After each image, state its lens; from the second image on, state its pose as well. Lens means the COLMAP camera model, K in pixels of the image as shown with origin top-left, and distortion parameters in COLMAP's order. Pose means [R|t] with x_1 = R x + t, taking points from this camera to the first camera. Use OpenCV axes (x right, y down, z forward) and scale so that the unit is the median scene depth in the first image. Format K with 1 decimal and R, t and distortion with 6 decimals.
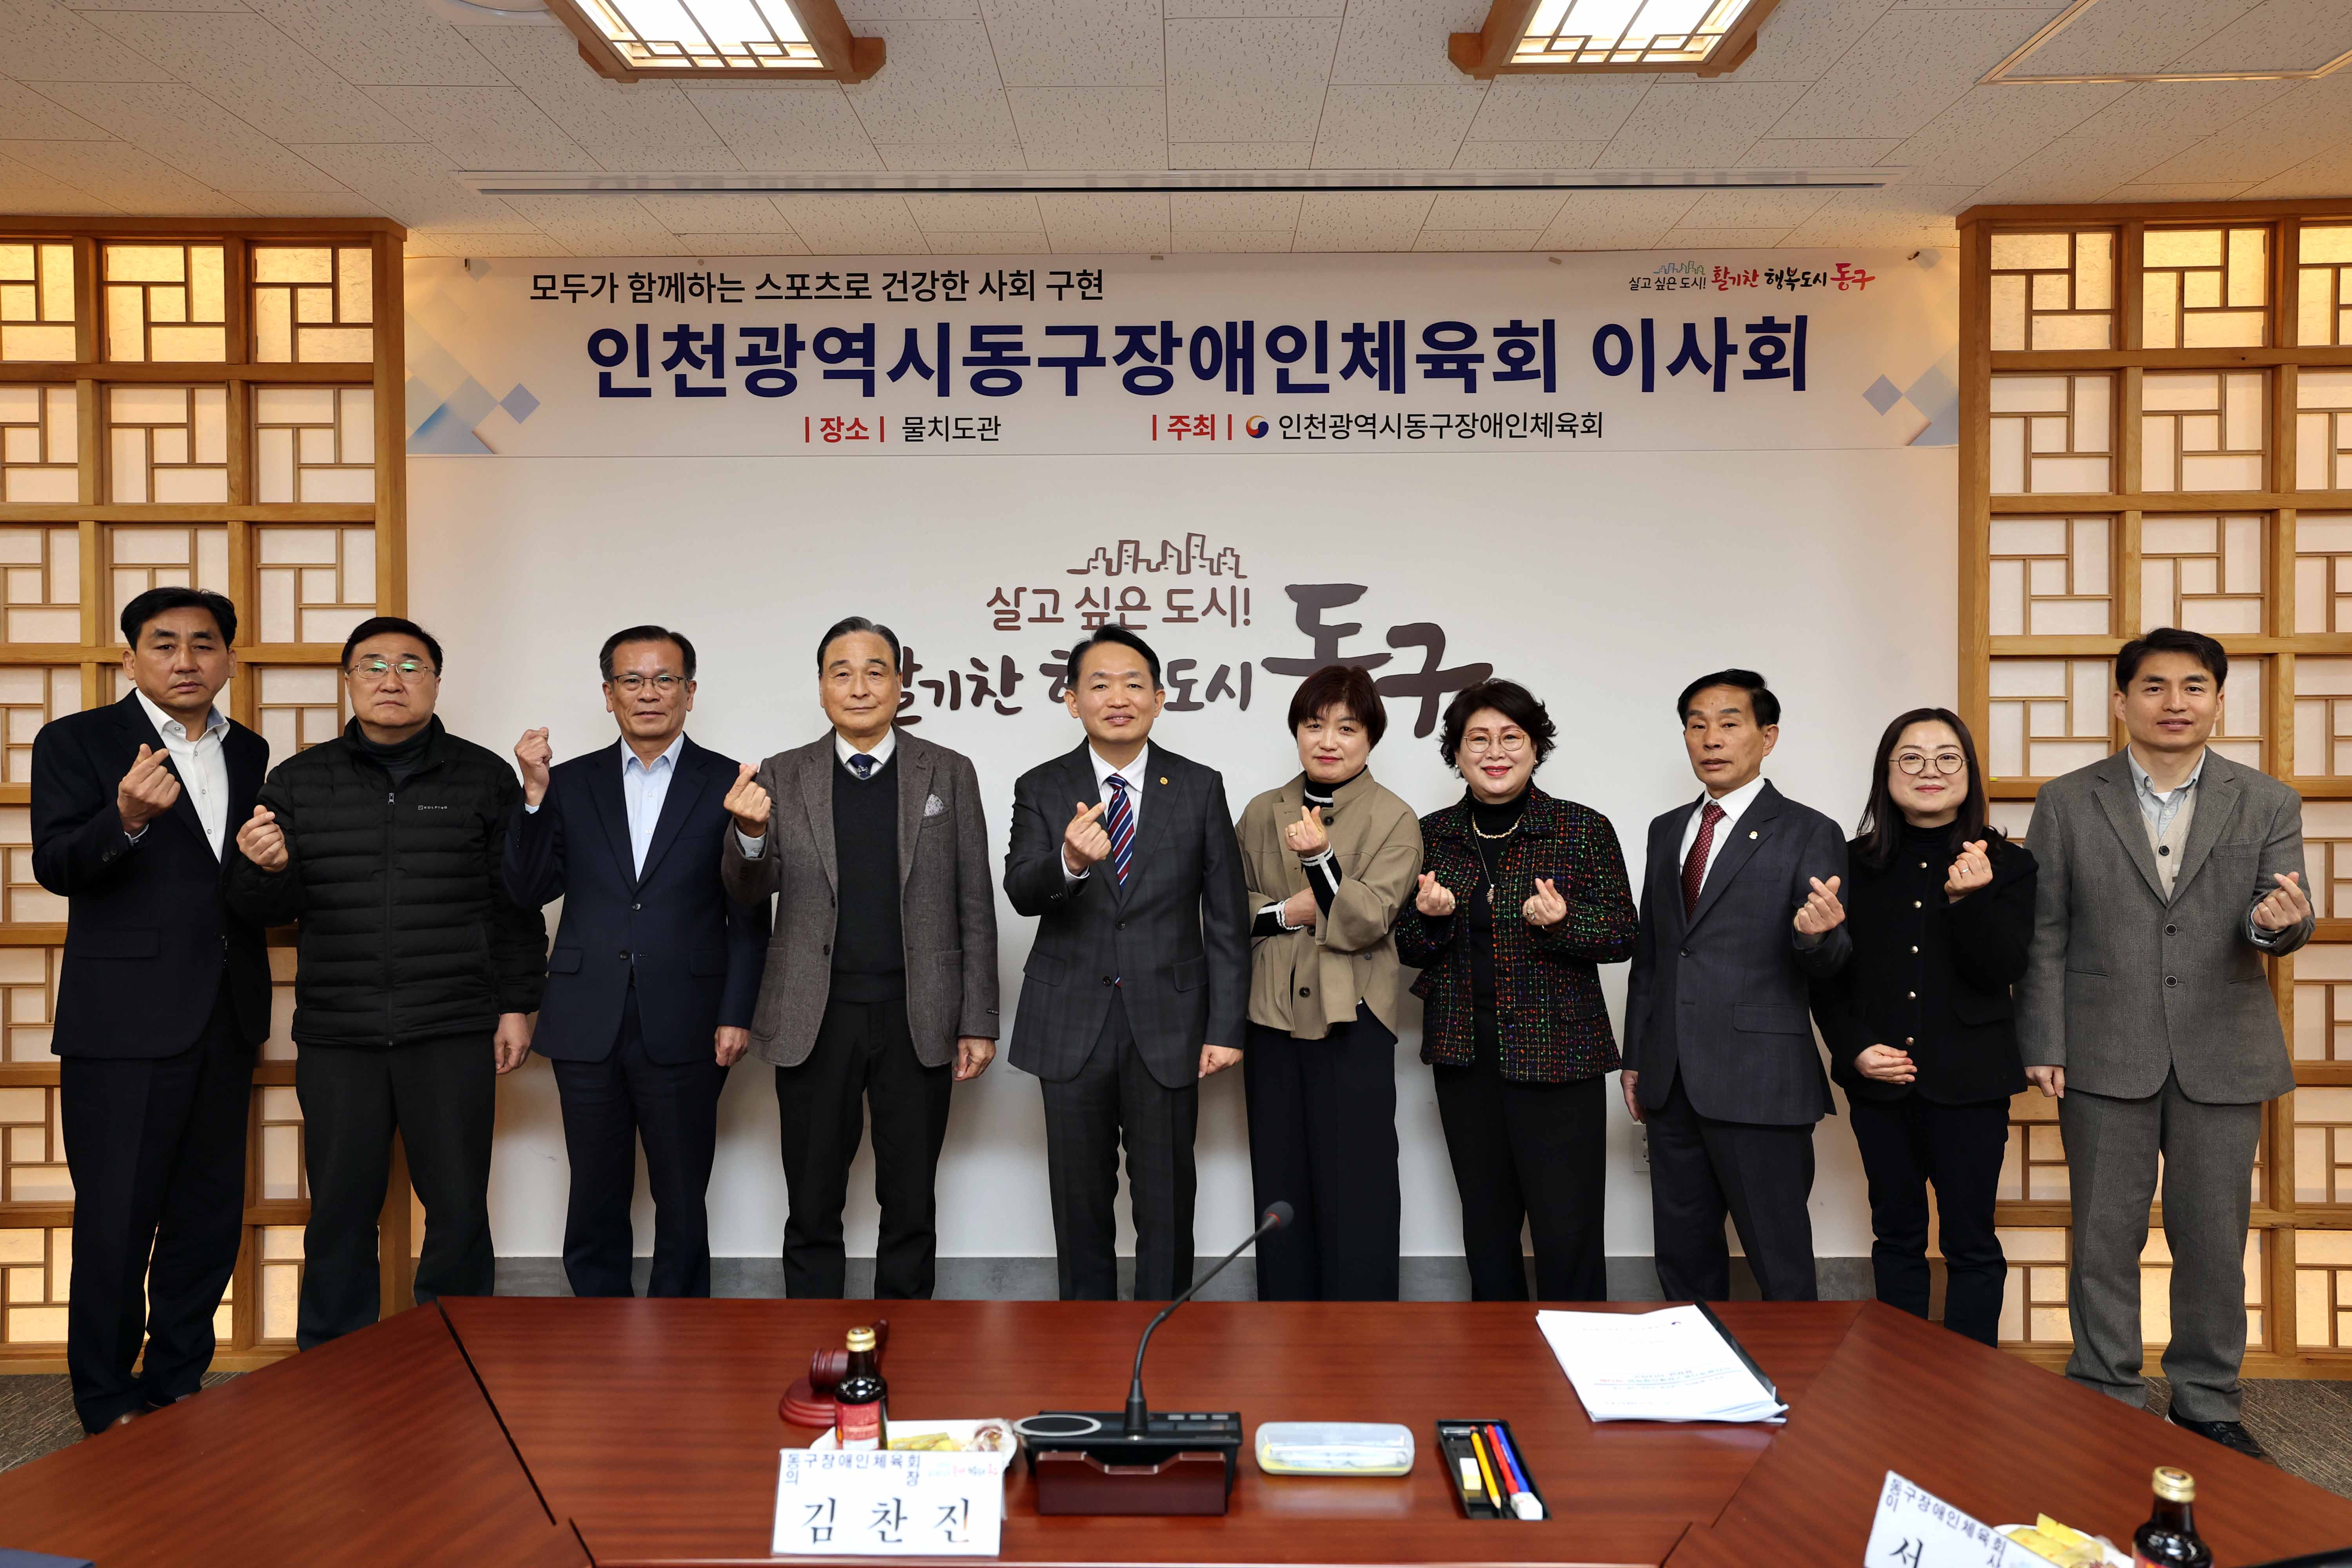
lens RADIAL K [[1620.5, 0, 1176.4], [0, 1620.5, 747.9], [0, 0, 1]] dist [-0.013771, 0.047397]
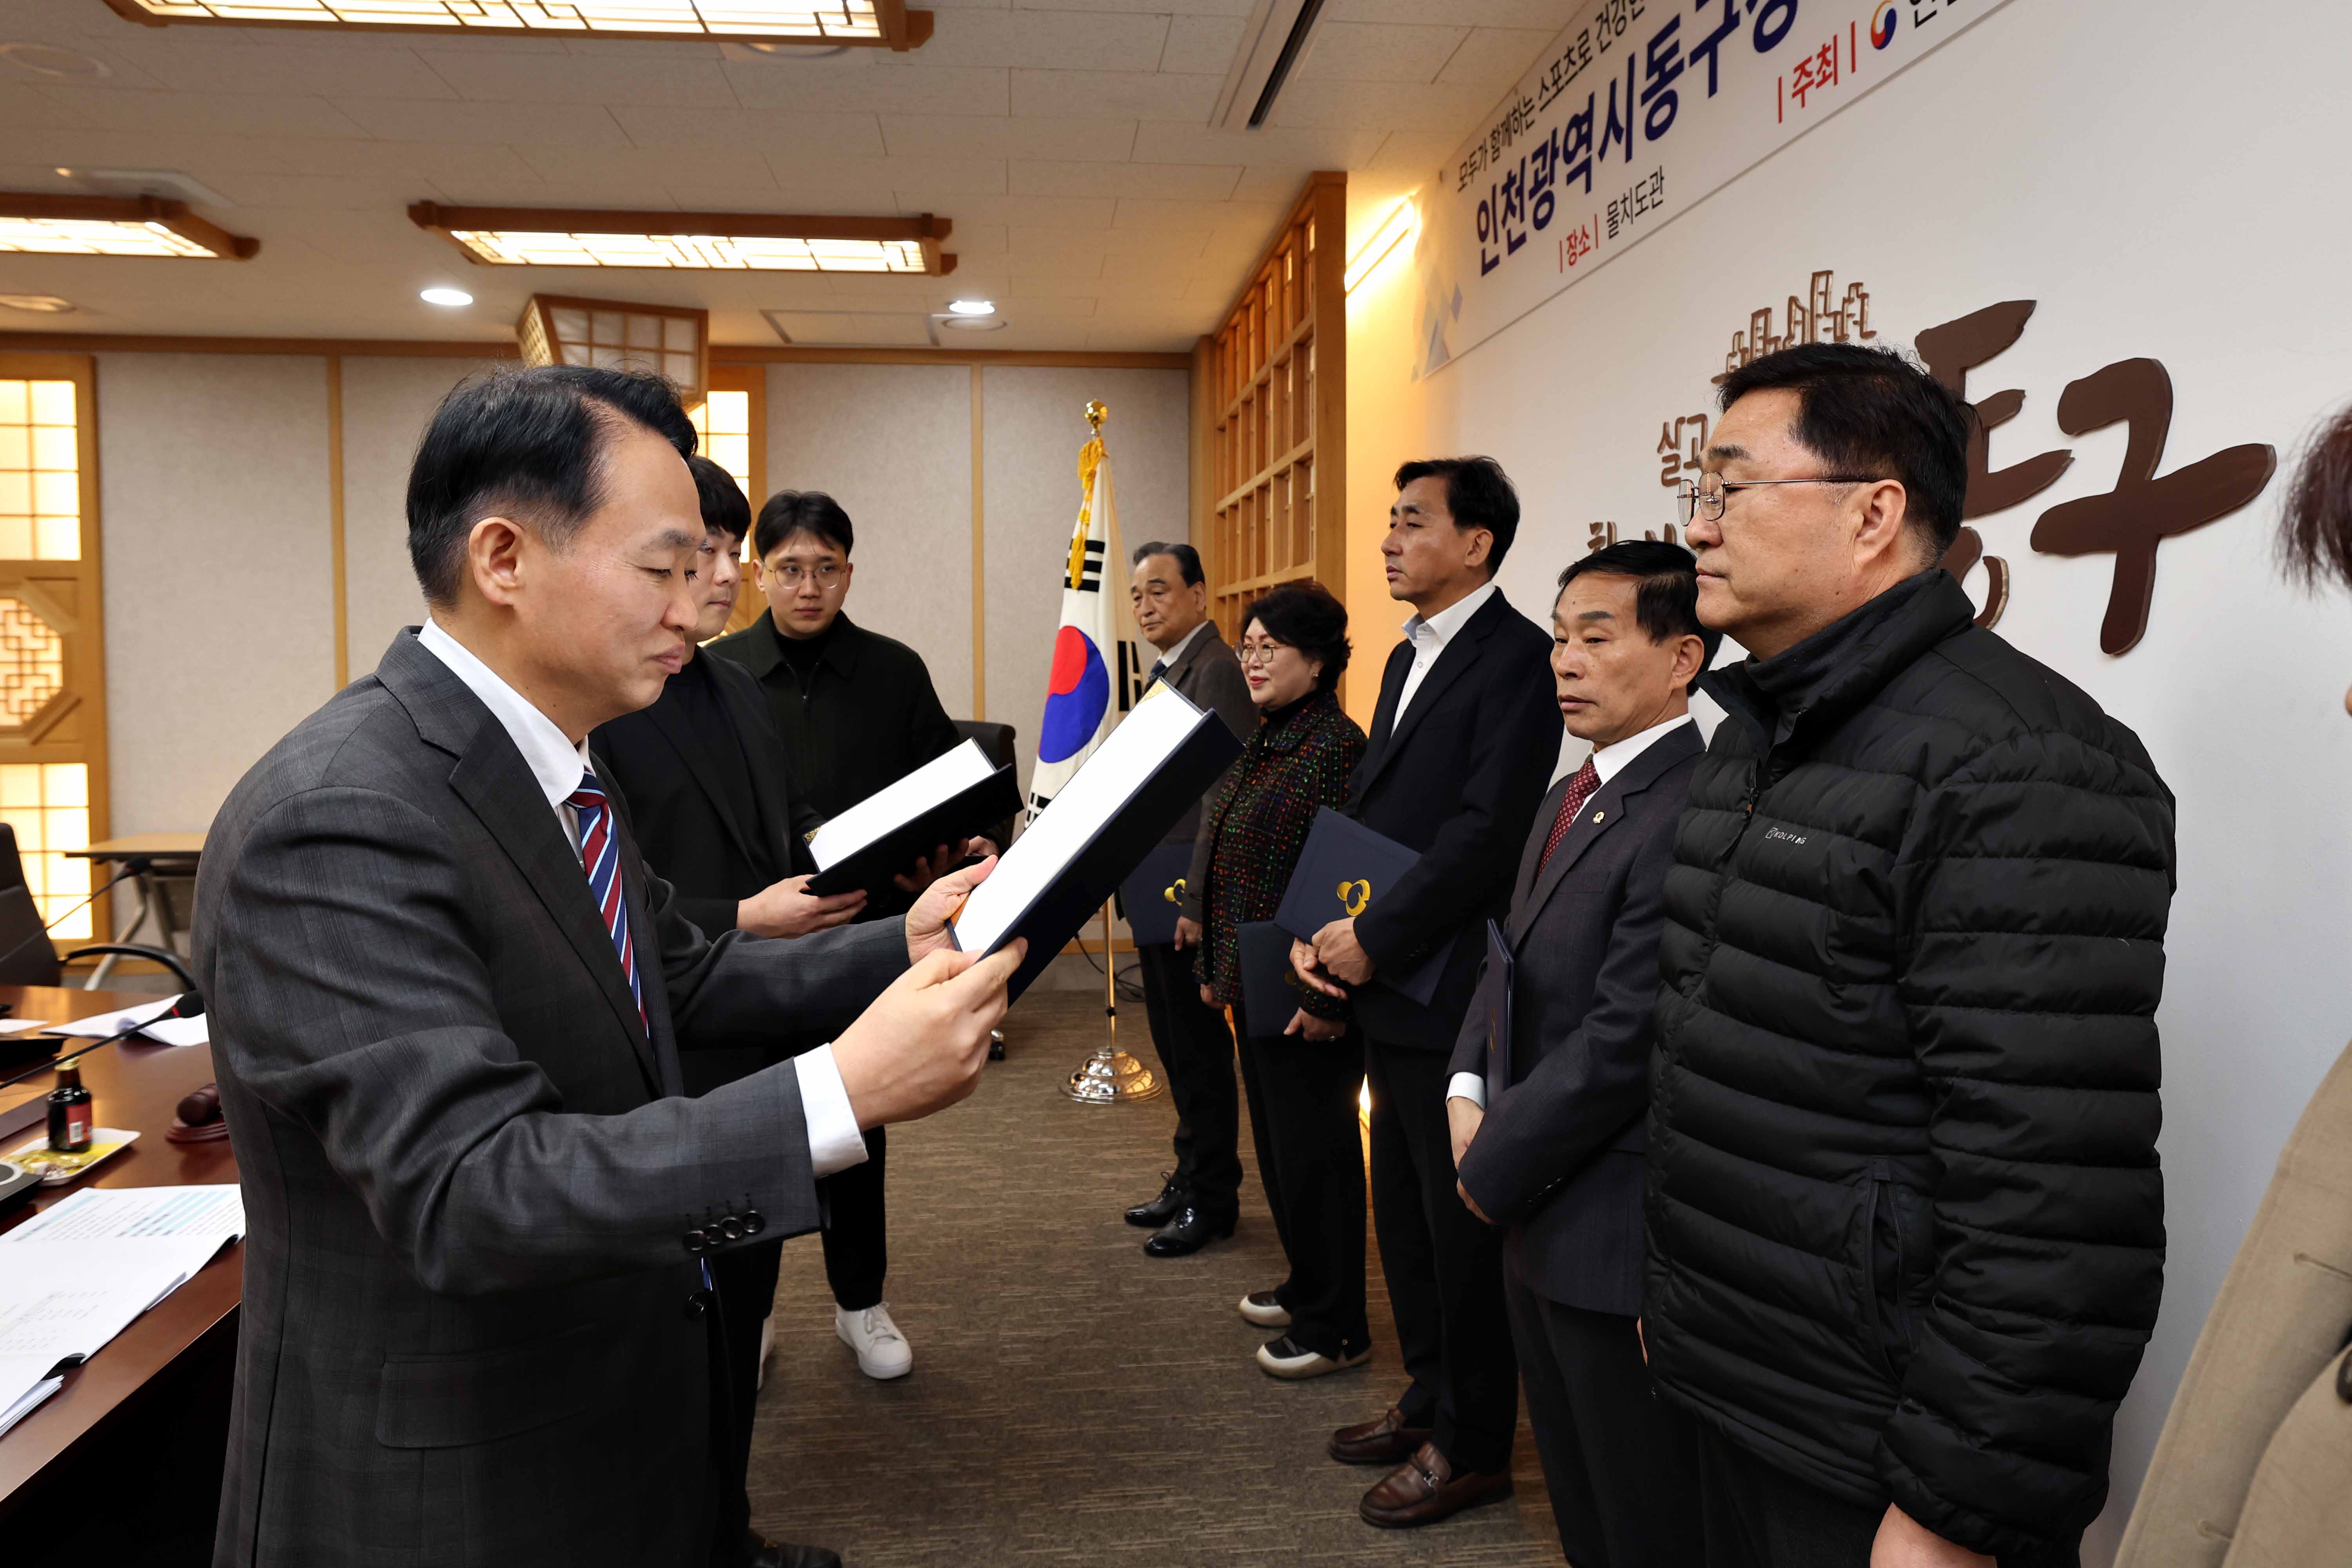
lens RADIAL K [[1496.4, 0, 1179.8], [0, 1496.4, 708.0], [0, 0, 1]] dist [-0.029437, 0.032476]
pose [[0.115685, 0.047839, -0.992133, 0.486549], [-0.007972, 0.998852, 0.047233, -0.008839], [0.993254, 0.002445, 0.115934, 0.732676]]
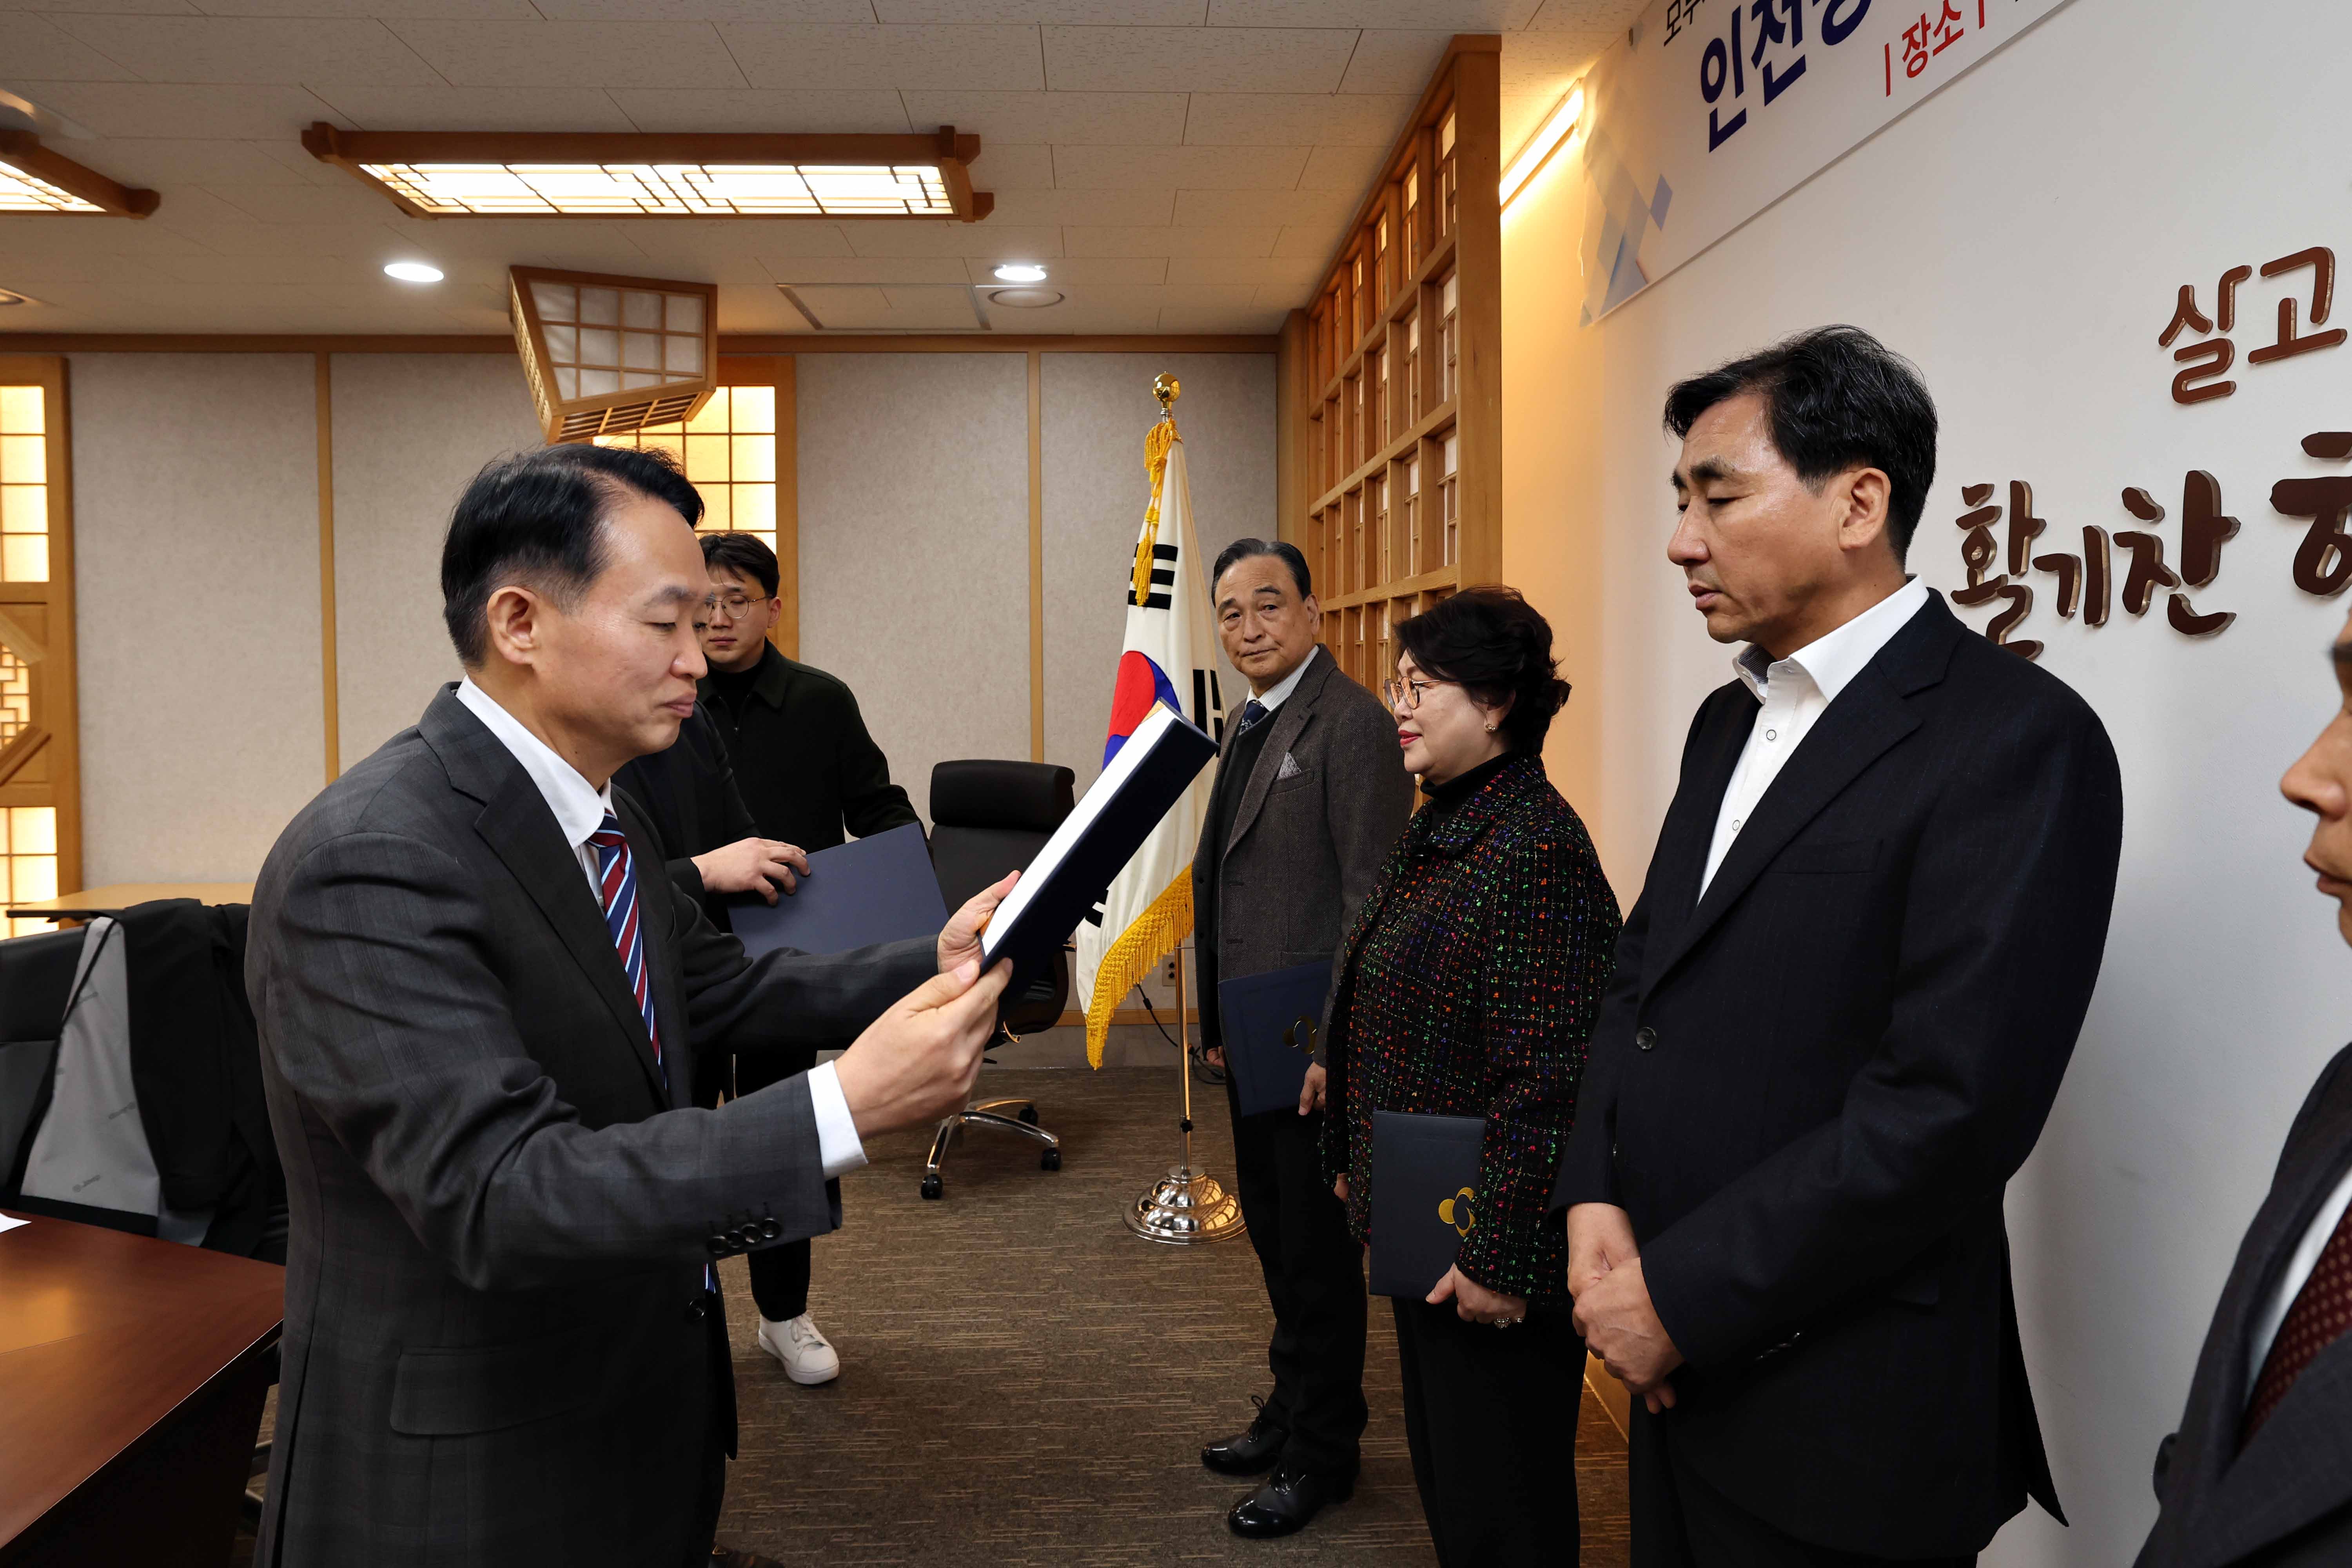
lens RADIAL K [[1391.7, 0, 1173.4], [0, 1391.7, 698.4], [0, 0, 1]] dist [-0.036990, 0.028021]
pose [[0.055347, 0.032532, -0.997937, 0.190352], [-0.003186, 0.999470, 0.032405, -0.015749], [0.998462, 0.001386, 0.055421, 0.758923]]
